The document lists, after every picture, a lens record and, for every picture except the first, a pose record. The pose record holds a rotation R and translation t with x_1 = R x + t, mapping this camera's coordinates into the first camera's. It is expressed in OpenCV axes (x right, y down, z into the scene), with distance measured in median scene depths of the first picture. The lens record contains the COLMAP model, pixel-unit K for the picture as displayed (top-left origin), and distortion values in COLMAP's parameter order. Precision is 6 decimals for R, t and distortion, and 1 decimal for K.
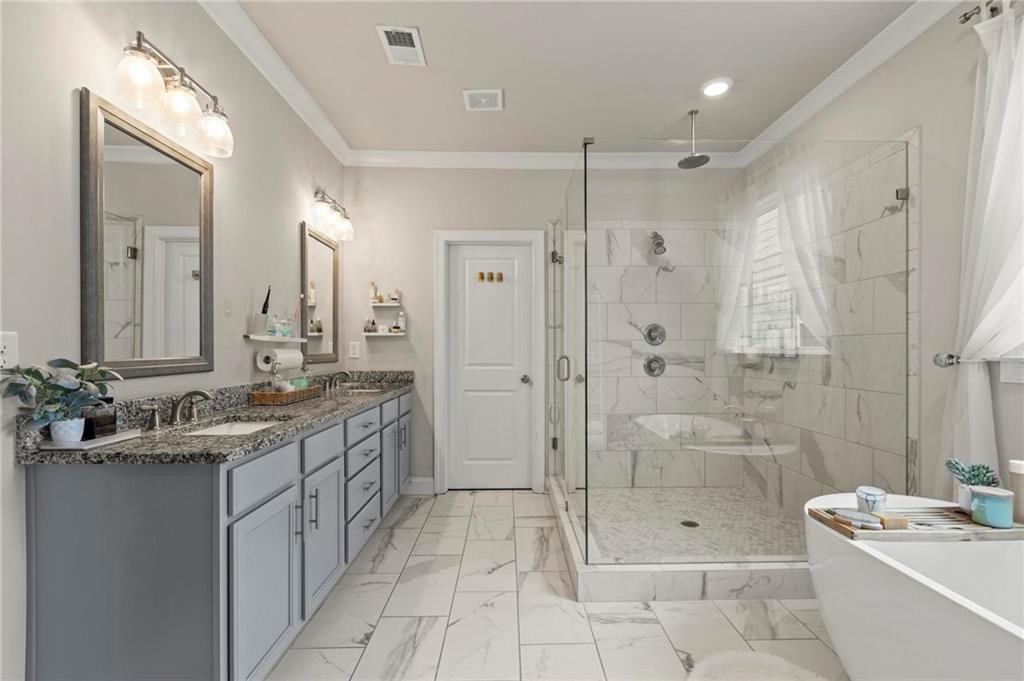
lens RADIAL K [[457.1, 0, 522.8], [0, 457.1, 346.7], [0, 0, 1]] dist [-0.001167, -0.000782]
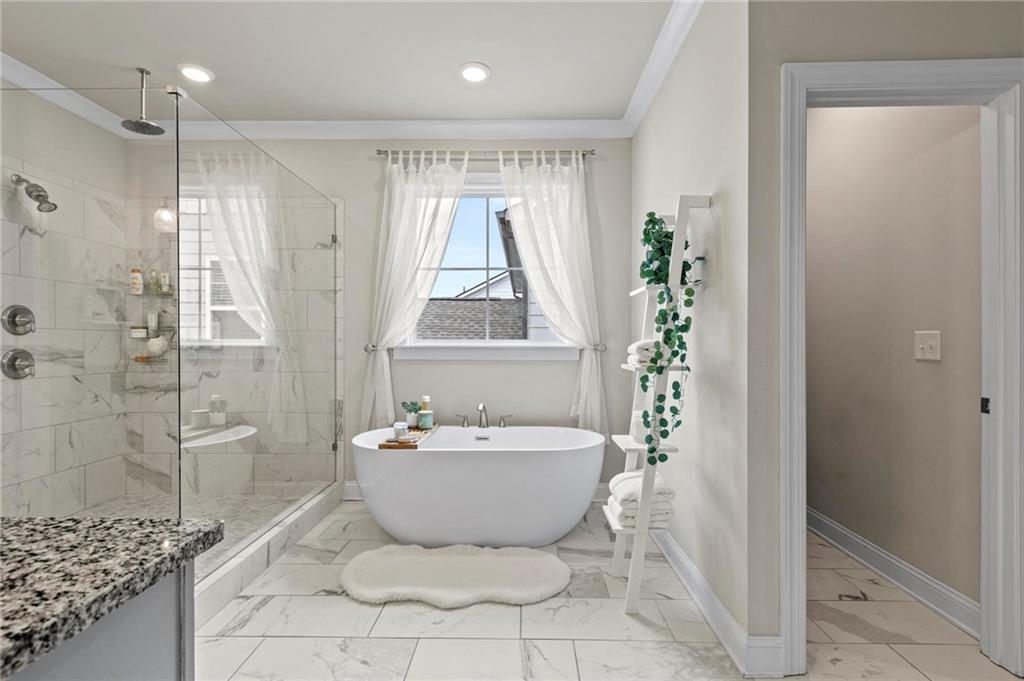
lens RADIAL K [[457.1, 0, 518.3], [0, 457.1, 340.9], [0, 0, 1]] dist [-0.001167, -0.000782]
pose [[0.047094, 0.005257, 0.998877, -0.608429], [-0.008550, 0.999952, -0.004860, 0.004572], [-0.998854, -0.008311, 0.047136, 0.307896]]
